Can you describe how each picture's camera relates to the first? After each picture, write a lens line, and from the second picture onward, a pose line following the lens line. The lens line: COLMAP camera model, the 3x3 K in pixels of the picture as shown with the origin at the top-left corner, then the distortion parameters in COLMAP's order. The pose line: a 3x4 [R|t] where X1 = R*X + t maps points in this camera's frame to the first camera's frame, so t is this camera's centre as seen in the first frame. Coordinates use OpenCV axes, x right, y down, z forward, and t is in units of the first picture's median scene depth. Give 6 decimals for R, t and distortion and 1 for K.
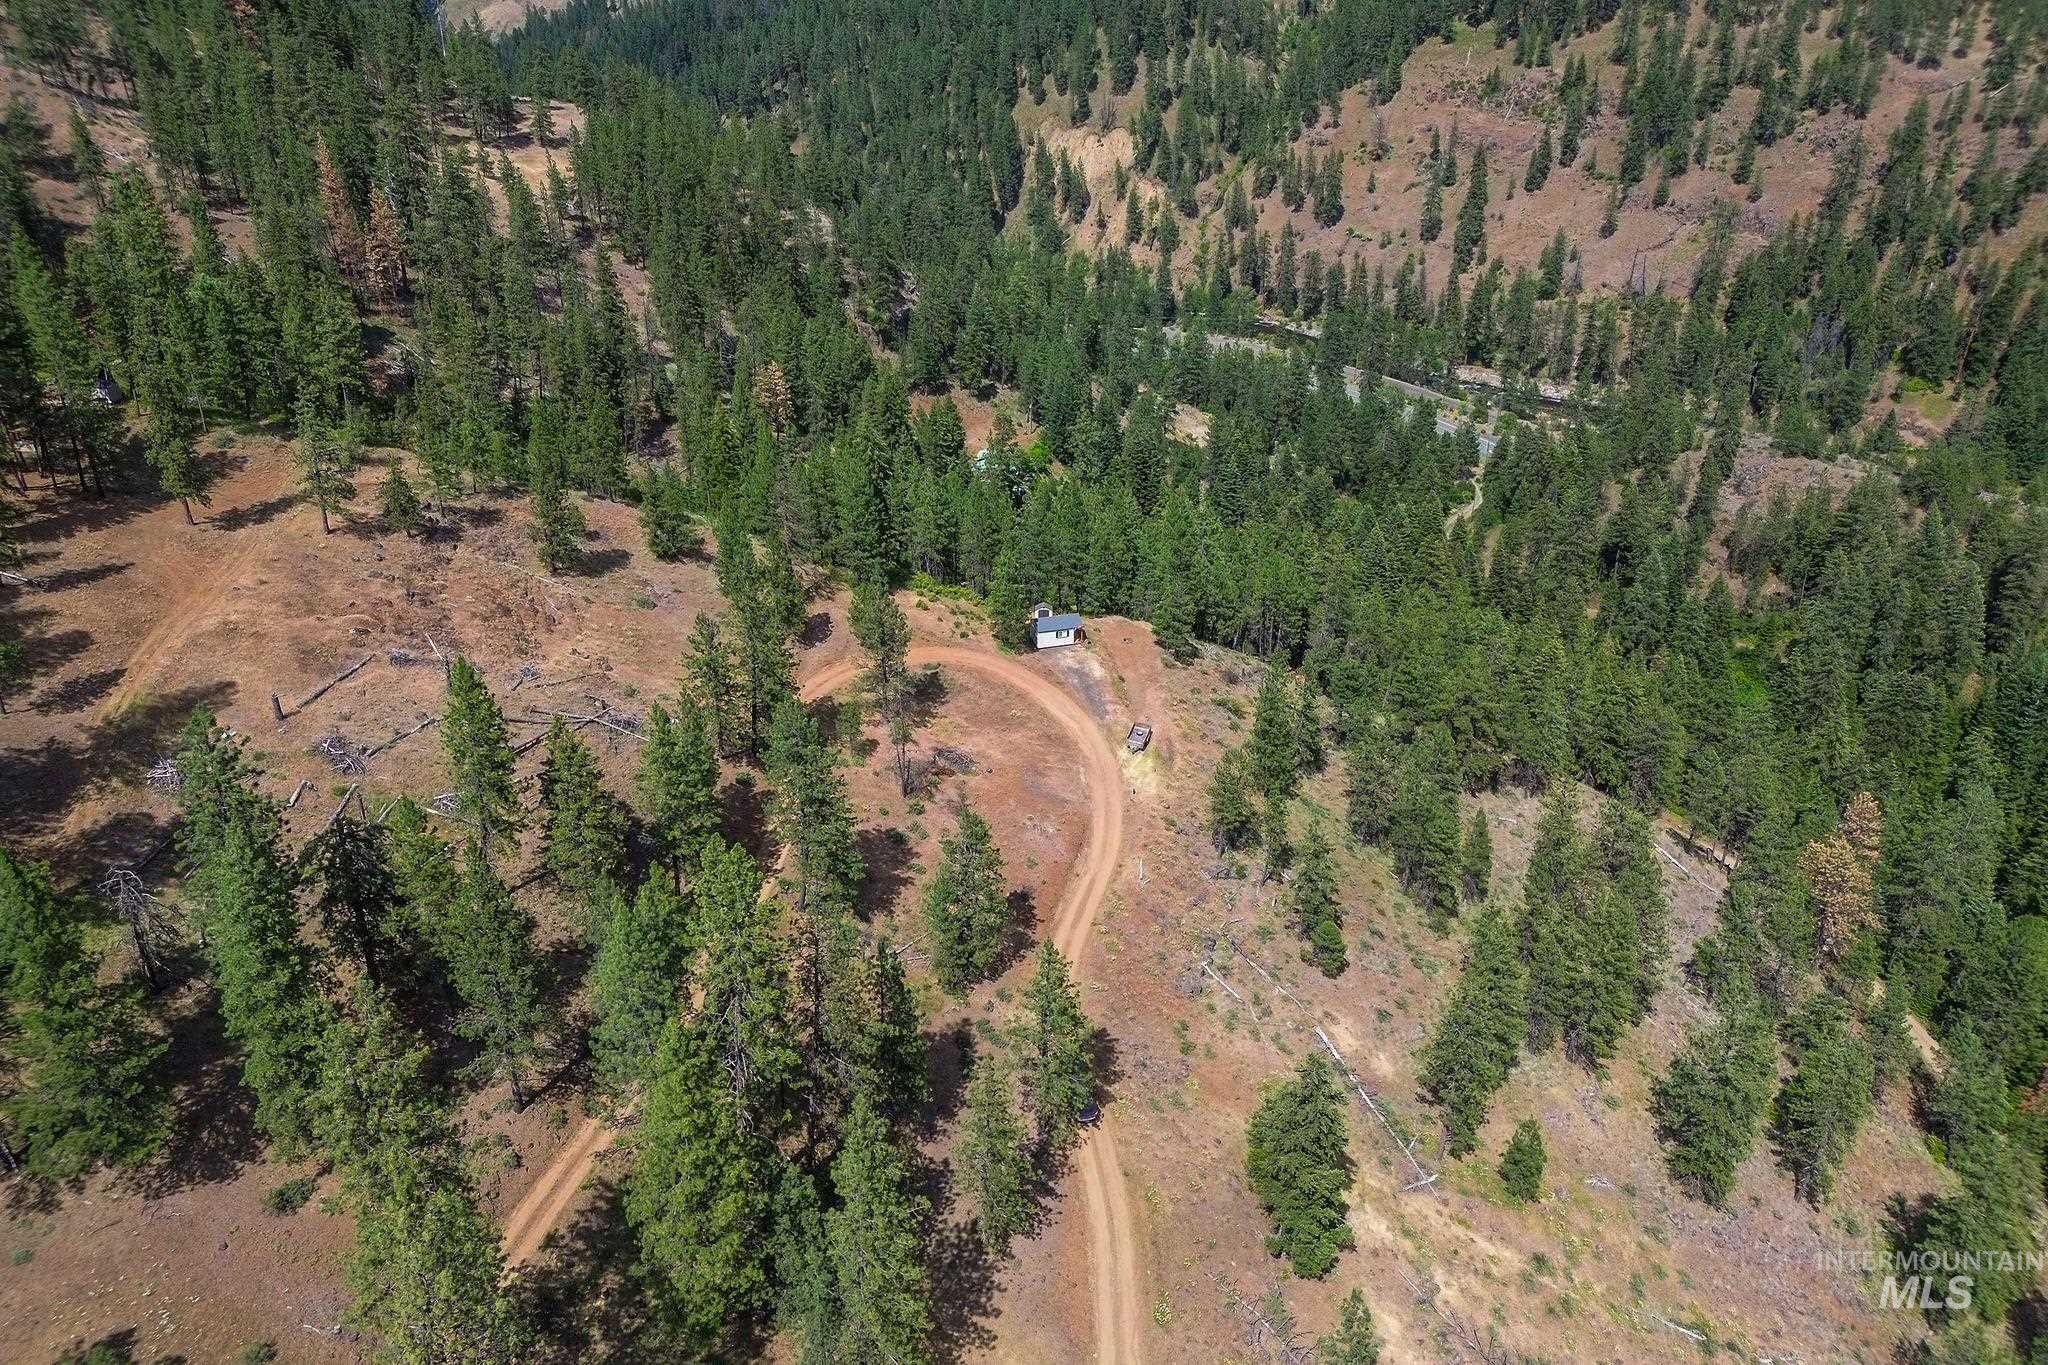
lens RADIAL K [[1430.4, 0, 1020.9], [0, 1430.4, 682.5], [0, 0, 1]] dist [0.058053, -0.050427]
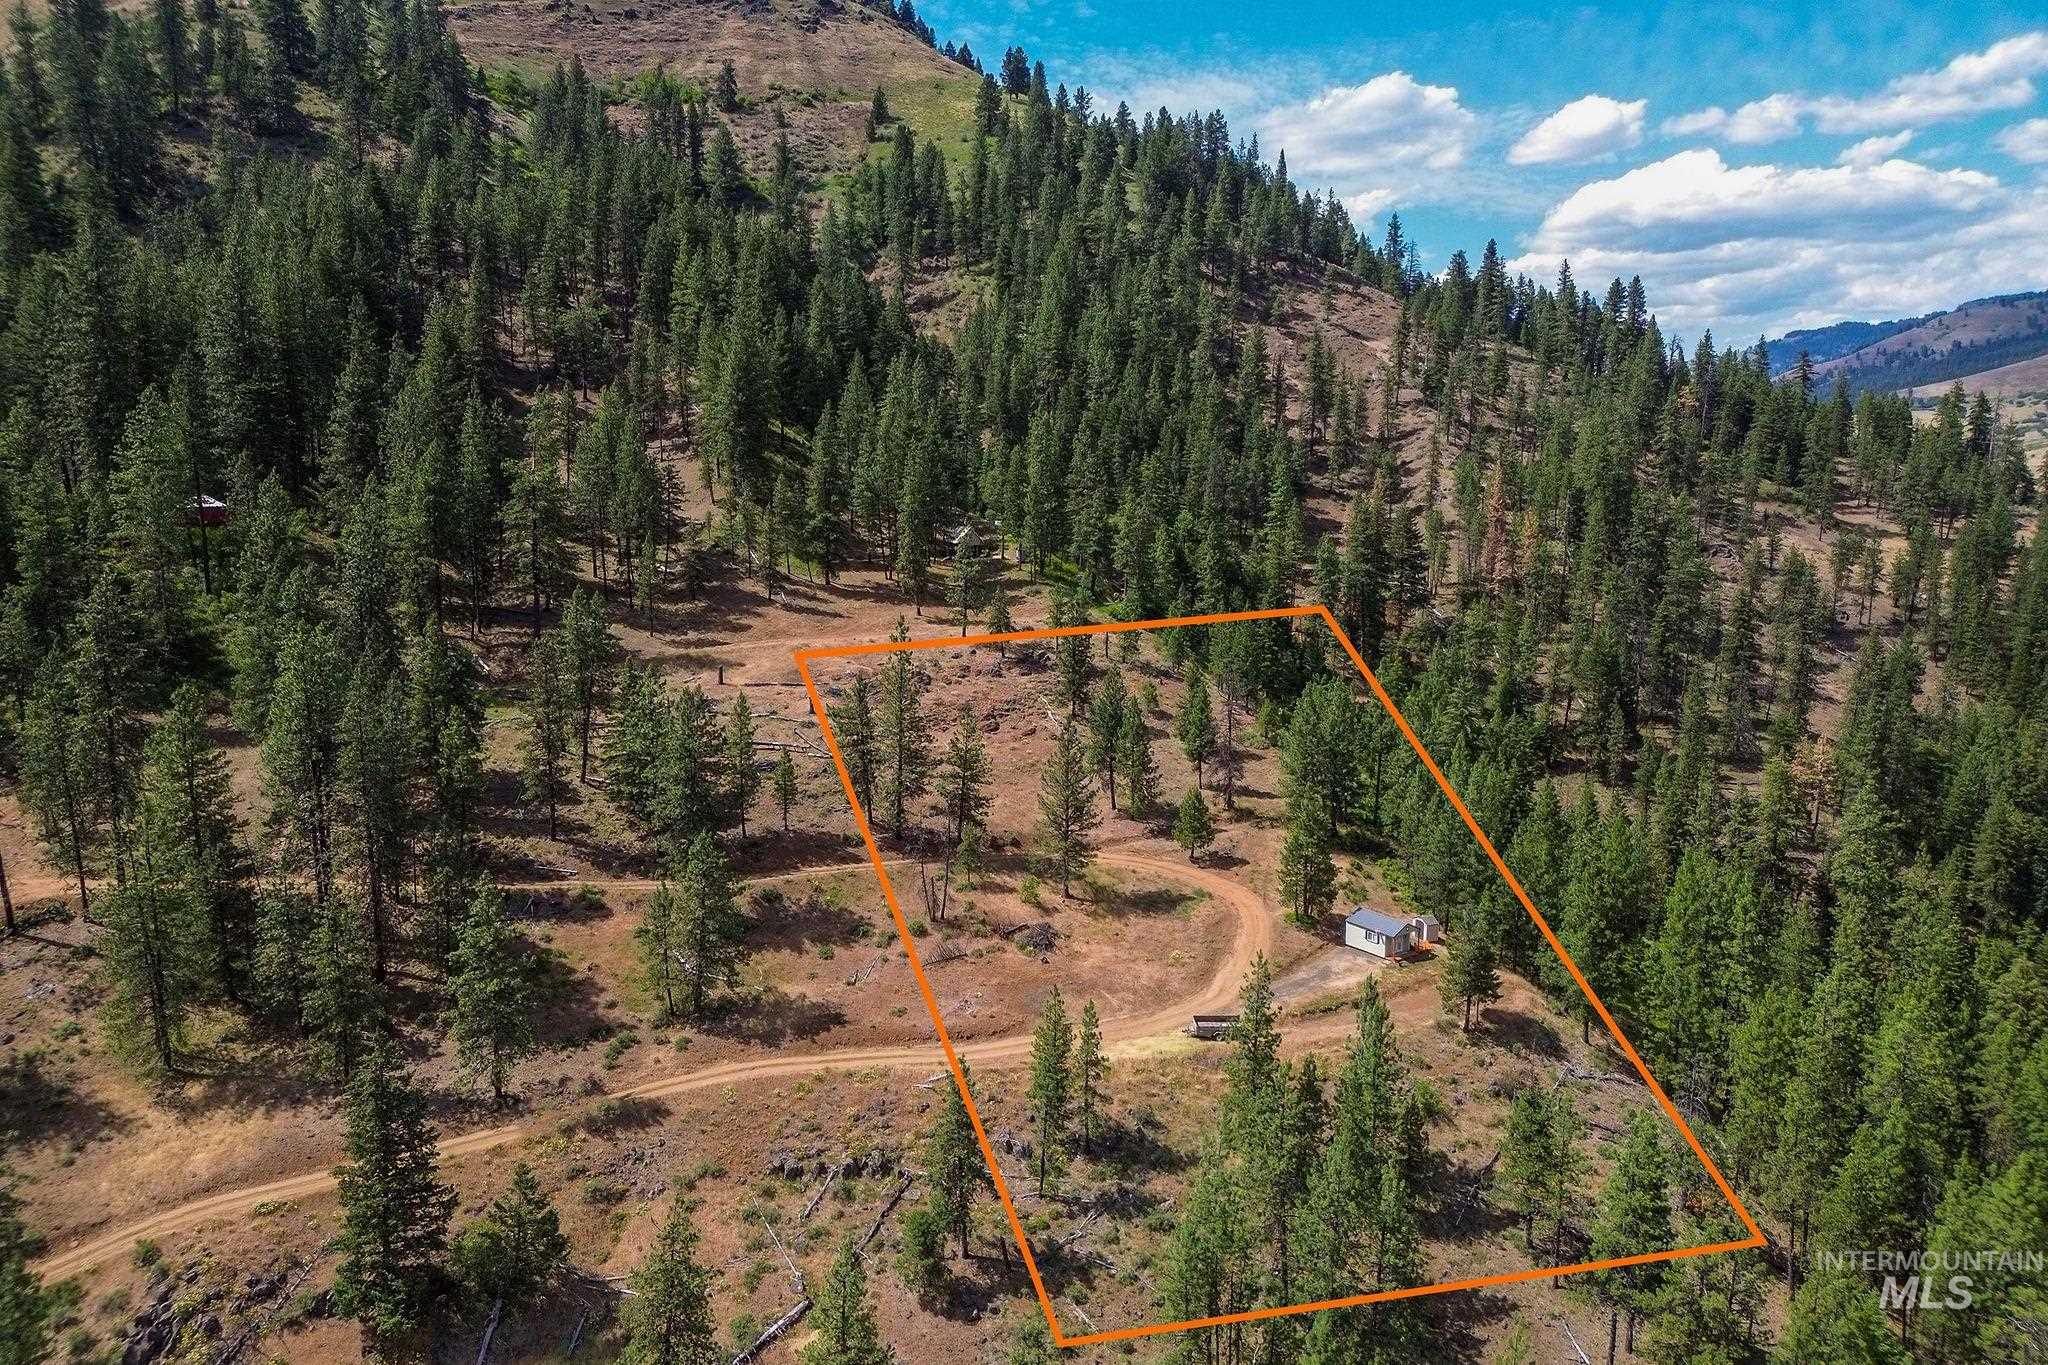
lens RADIAL K [[1430.4, 0, 1013.0], [0, 1430.4, 683.8], [0, 0, 1]] dist [0.058053, -0.050427]
pose [[0.341694, 0.153473, -0.927195, 0.247084], [-0.444239, 0.895775, -0.015441, -0.022109], [0.828189, 0.417173, 0.374260, 0.190855]]
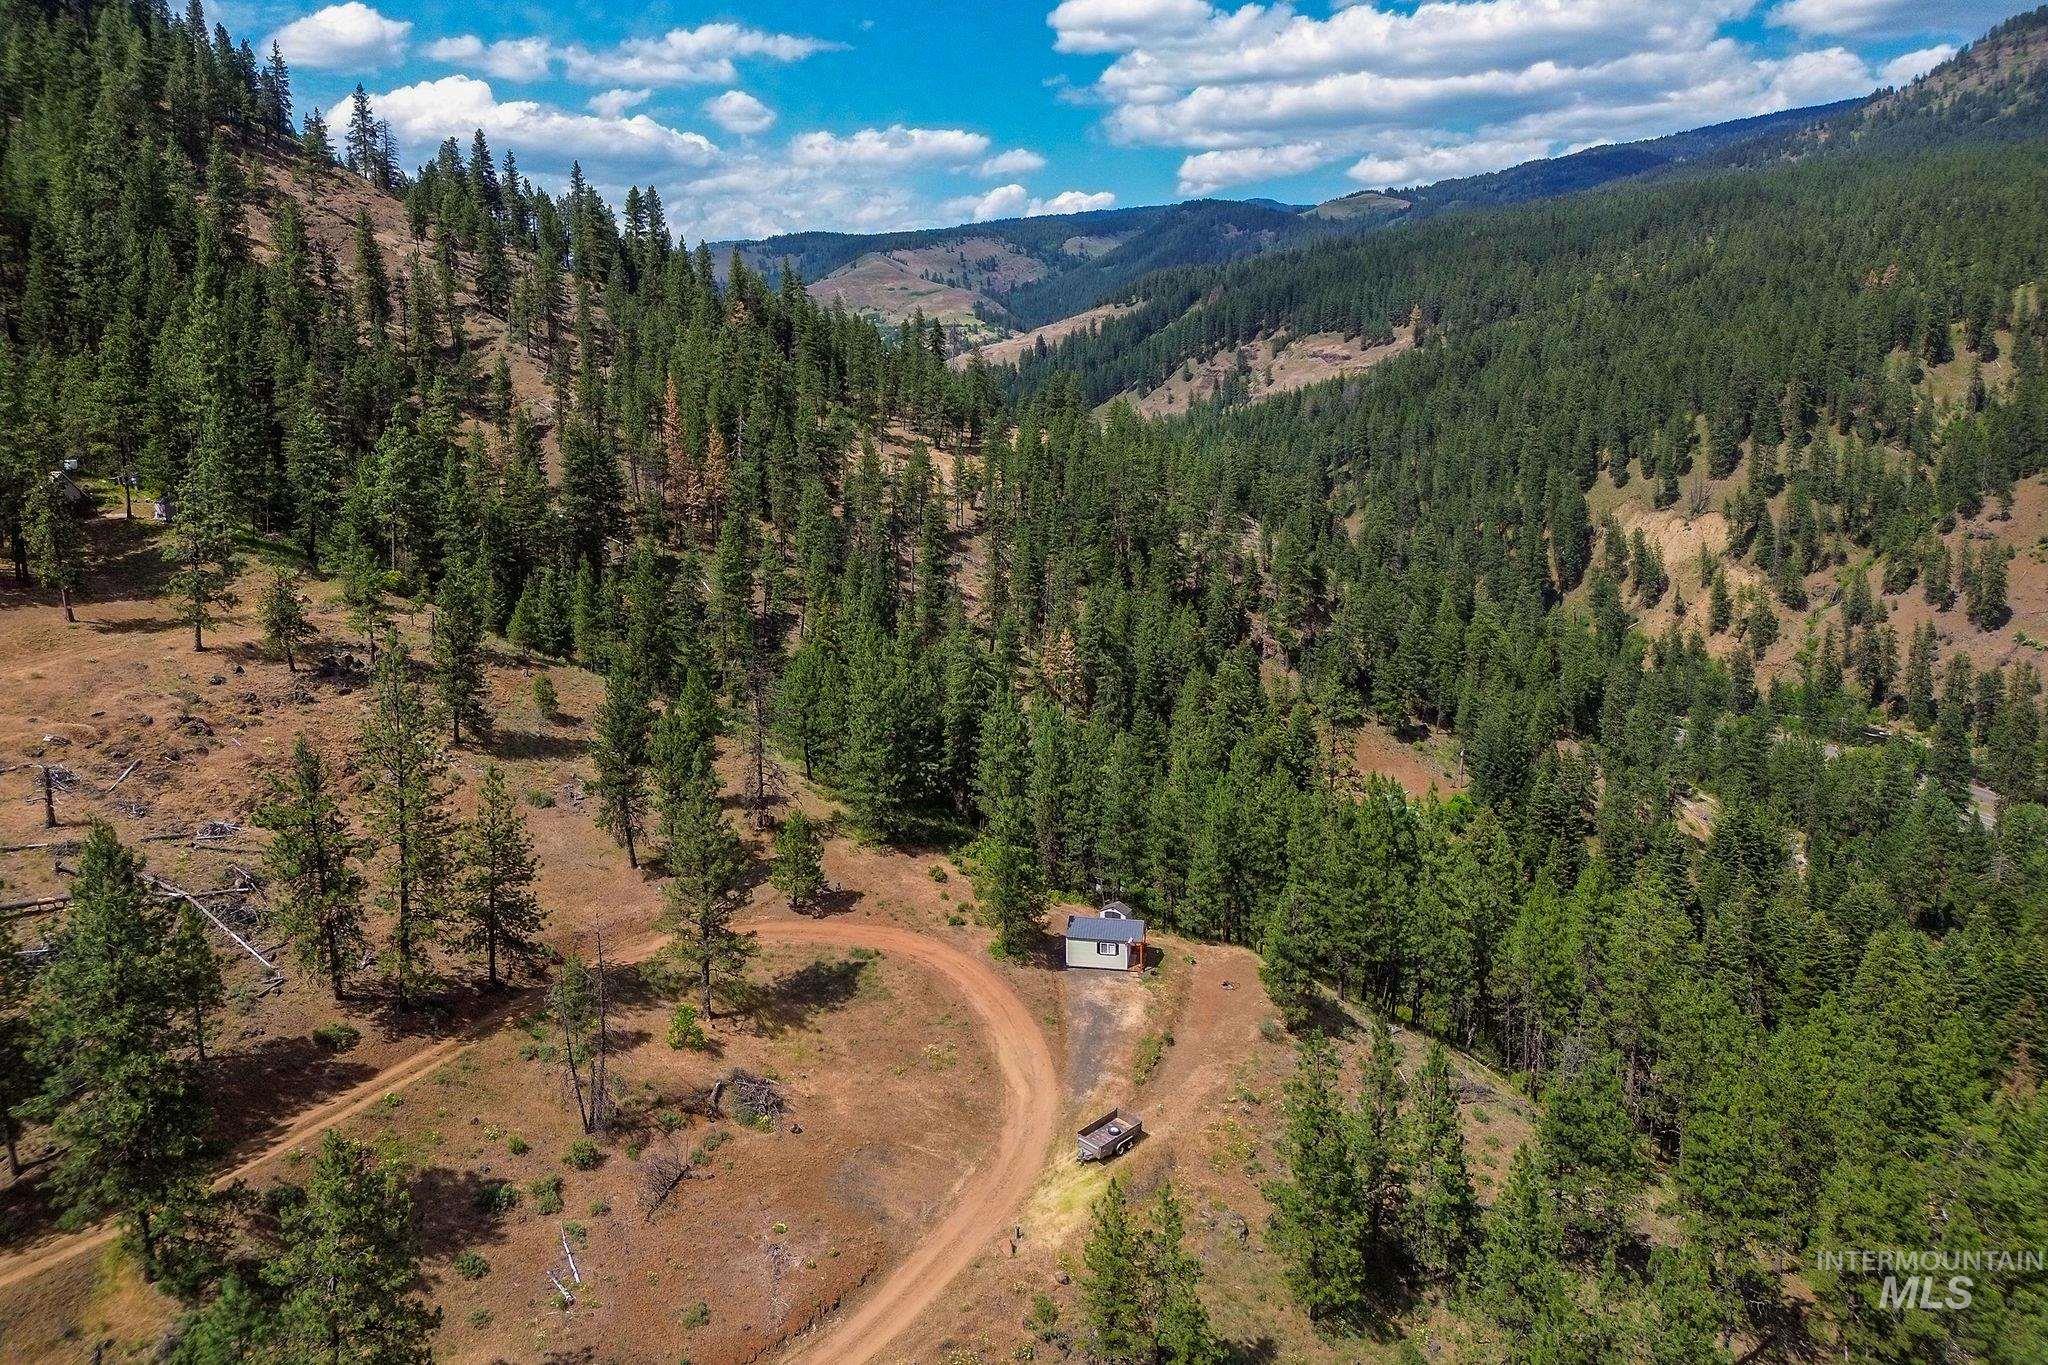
lens RADIAL K [[1430.4, 0, 1020.9], [0, 1430.4, 626.0], [0, 0, 1]] dist [0.058053, -0.050427]
pose [[0.906346, 0.075531, -0.415731, 0.091633], [-0.201016, 0.942497, -0.267005, 0.002747], [0.371658, 0.325567, 0.869411, 0.154522]]
